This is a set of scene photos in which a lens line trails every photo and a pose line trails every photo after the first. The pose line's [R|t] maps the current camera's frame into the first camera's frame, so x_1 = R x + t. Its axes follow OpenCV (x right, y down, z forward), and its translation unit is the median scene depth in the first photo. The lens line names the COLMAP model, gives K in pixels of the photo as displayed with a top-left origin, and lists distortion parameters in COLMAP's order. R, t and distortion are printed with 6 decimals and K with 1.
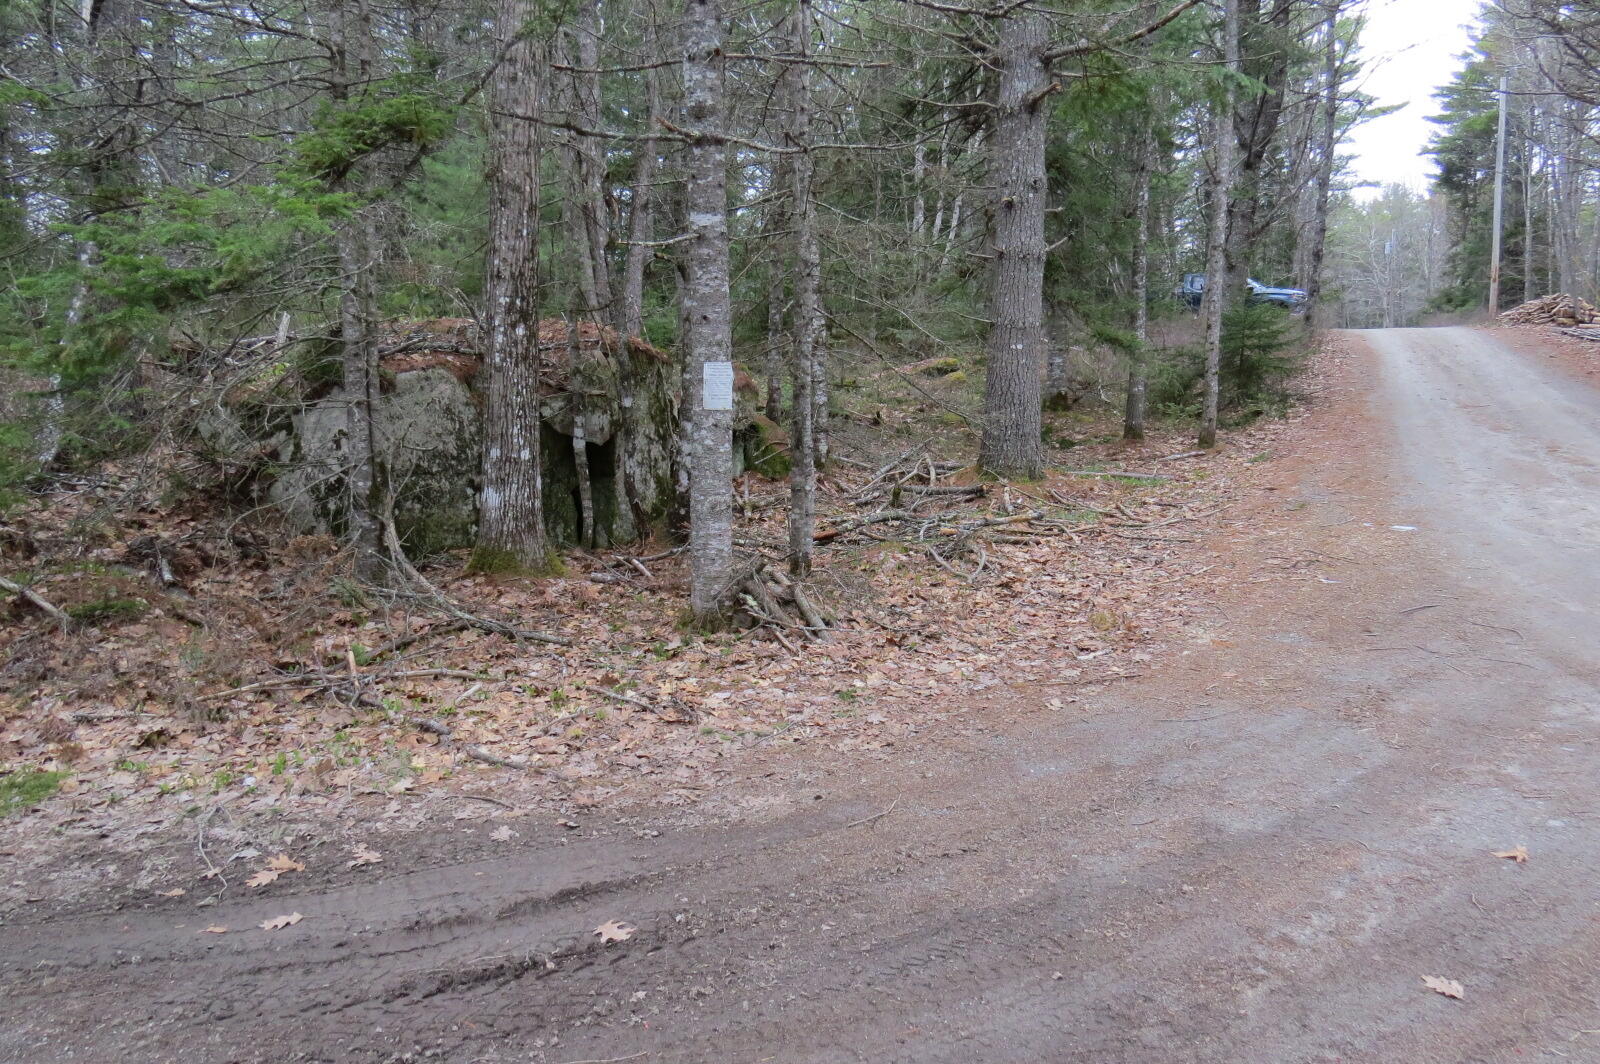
lens RADIAL K [[1129.6, 0, 804.2], [0, 1129.6, 530.1], [0, 0, 1]] dist [-0.026163, 0.007620]
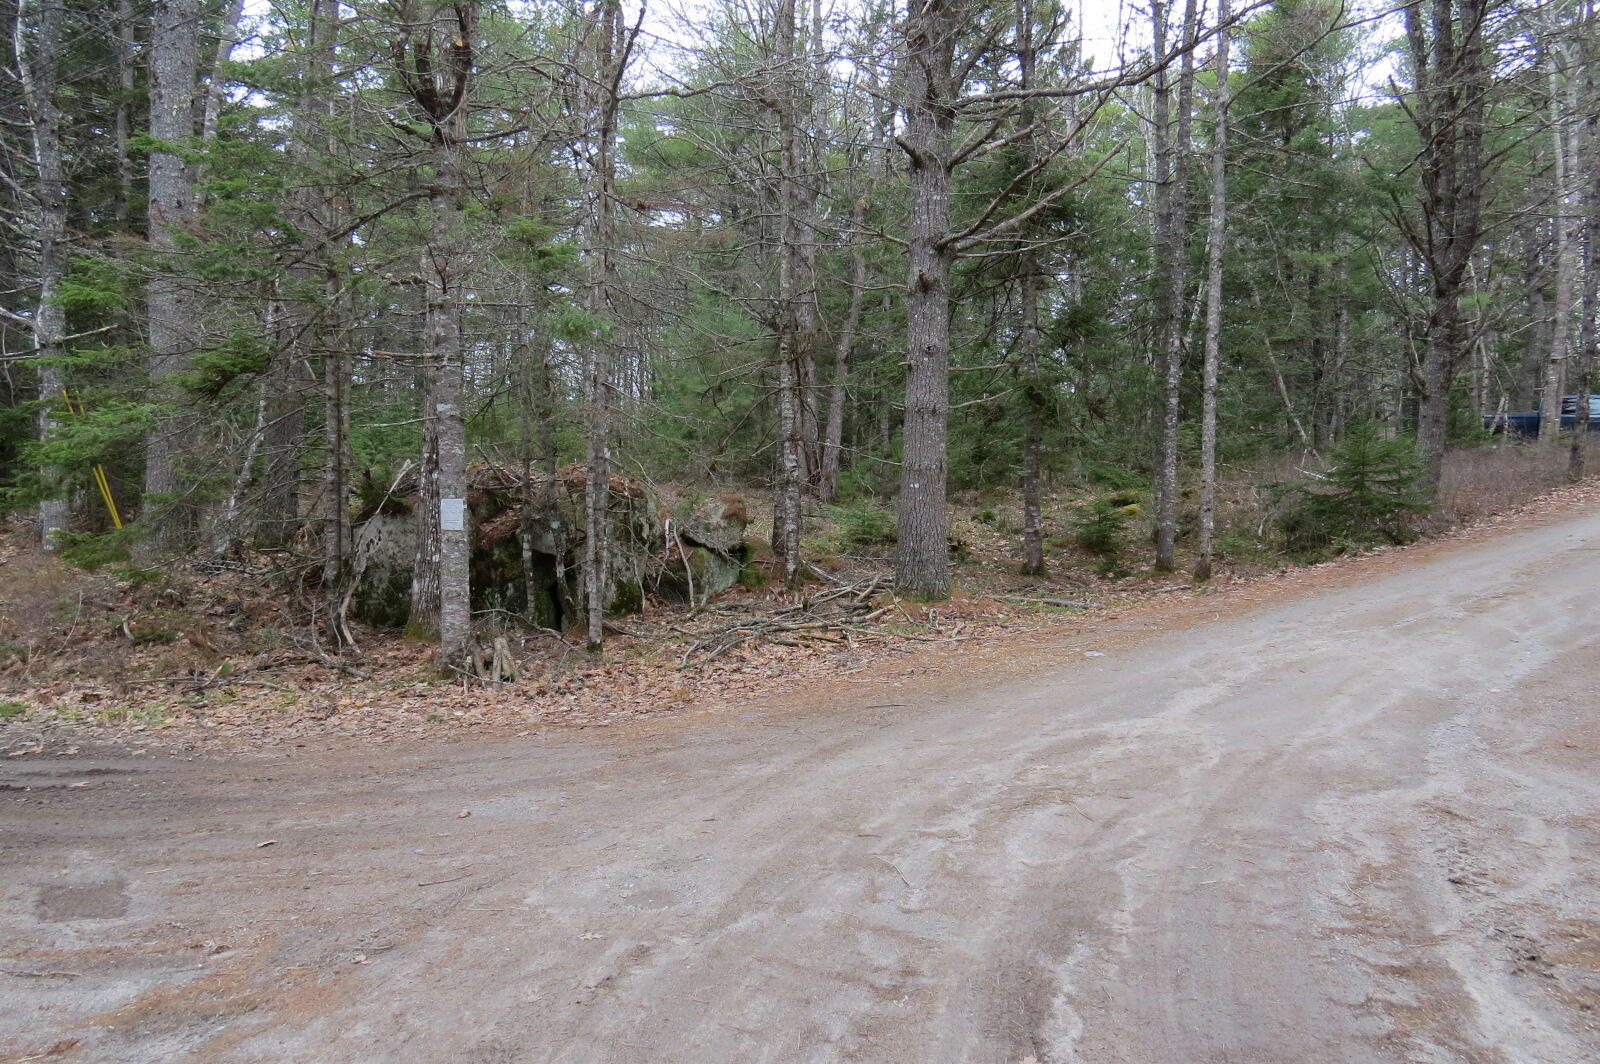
lens RADIAL K [[1129.6, 0, 789.6], [0, 1129.6, 525.8], [0, 0, 1]] dist [-0.026163, 0.007620]
pose [[0.911968, 0.022833, -0.409625, 0.624250], [-0.068995, 0.992765, -0.098269, 0.003110], [0.404418, 0.117880, 0.906946, -0.124110]]
